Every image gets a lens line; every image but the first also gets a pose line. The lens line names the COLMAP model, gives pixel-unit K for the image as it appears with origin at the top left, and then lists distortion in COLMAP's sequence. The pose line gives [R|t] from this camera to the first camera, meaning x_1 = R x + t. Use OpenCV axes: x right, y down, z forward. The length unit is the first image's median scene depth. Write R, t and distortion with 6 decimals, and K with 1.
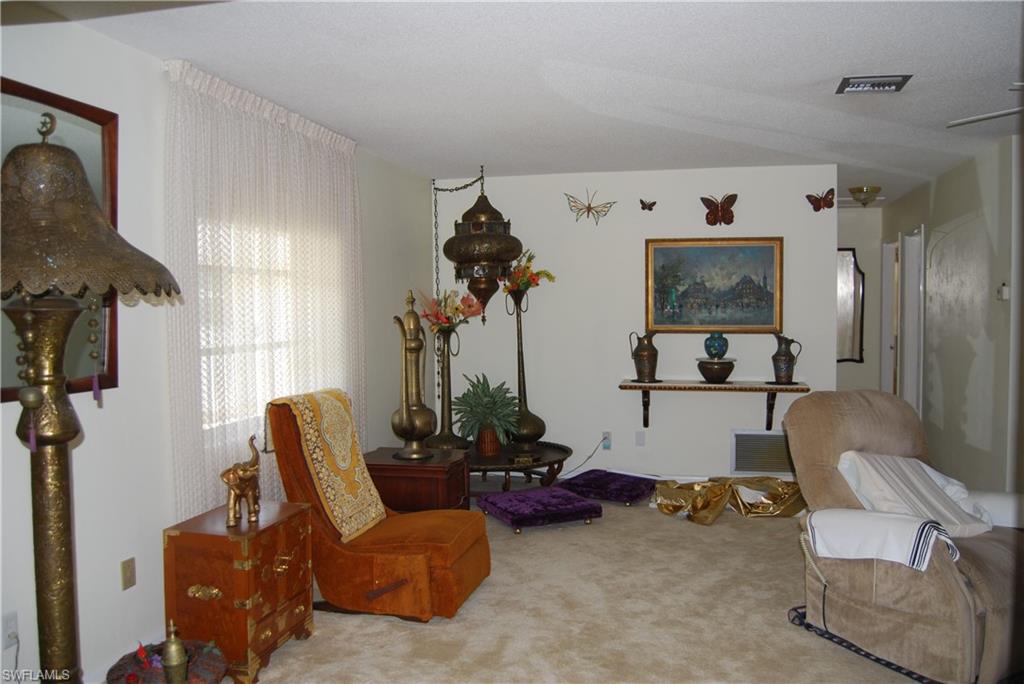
lens RADIAL K [[834.9, 0, 509.6], [0, 834.9, 346.2], [0, 0, 1]] dist [-0.075832, 0.018571]
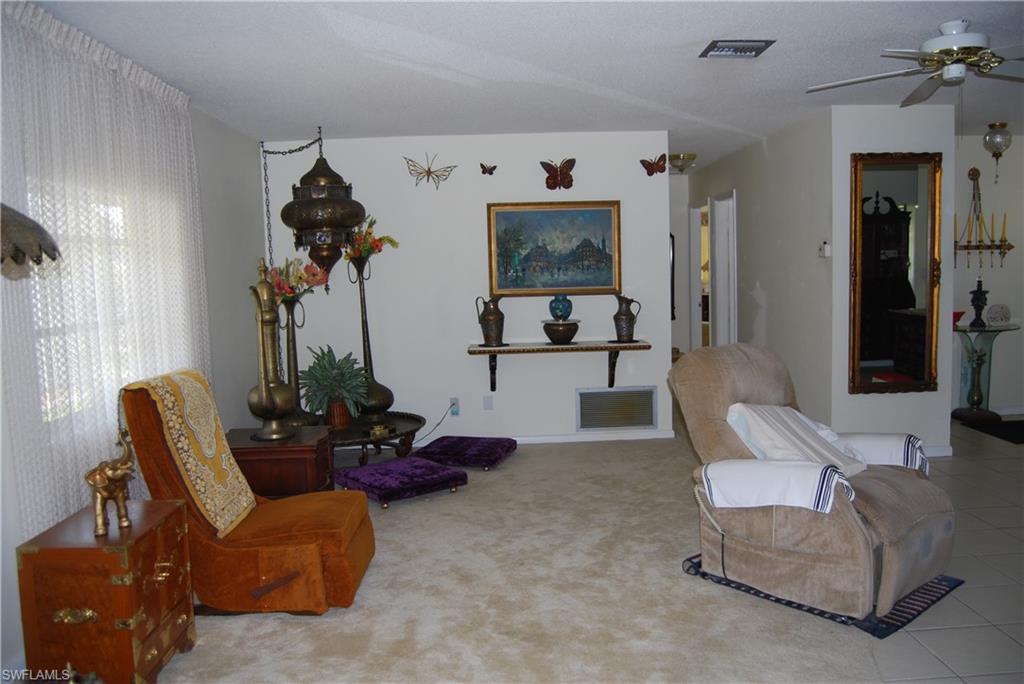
lens RADIAL K [[807.0, 0, 512.8], [0, 807.0, 345.2], [0, 0, 1]] dist [-0.085620, 0.029476]
pose [[0.966916, -0.044766, 0.251135, -0.089056], [0.034928, 0.998443, 0.043496, 0.000595], [-0.252691, -0.033285, 0.966974, 0.080820]]
